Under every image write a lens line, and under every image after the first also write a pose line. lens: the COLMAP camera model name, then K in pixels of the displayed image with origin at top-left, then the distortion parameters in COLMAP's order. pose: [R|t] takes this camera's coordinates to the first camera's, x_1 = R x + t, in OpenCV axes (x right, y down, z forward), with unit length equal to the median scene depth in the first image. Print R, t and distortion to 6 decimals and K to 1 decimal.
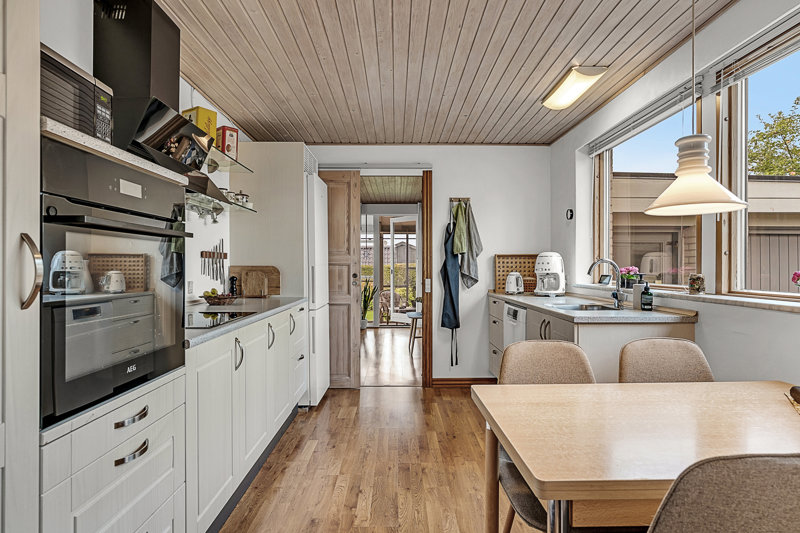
lens RADIAL K [[404.7, 0, 400.0], [0, 404.7, 266.5], [0, 0, 1]] dist [-0.003824, -0.000481]
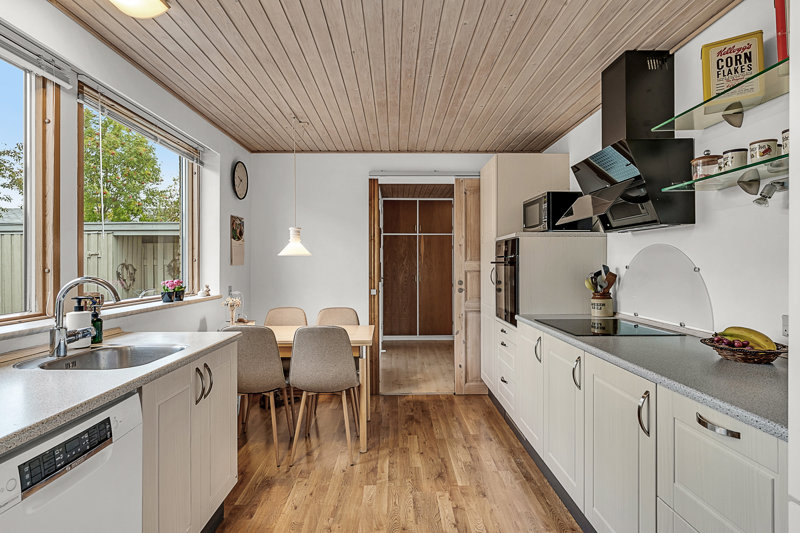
lens RADIAL K [[485.5, 0, 400.0], [0, 485.5, 266.5], [0, 0, 1]] dist [-0.002857, -0.000020]
pose [[-0.999987, 0.002375, -0.004549, 0.035177], [0.002355, 0.999988, 0.004303, -0.047246], [0.004559, 0.004292, -0.999980, 2.269648]]
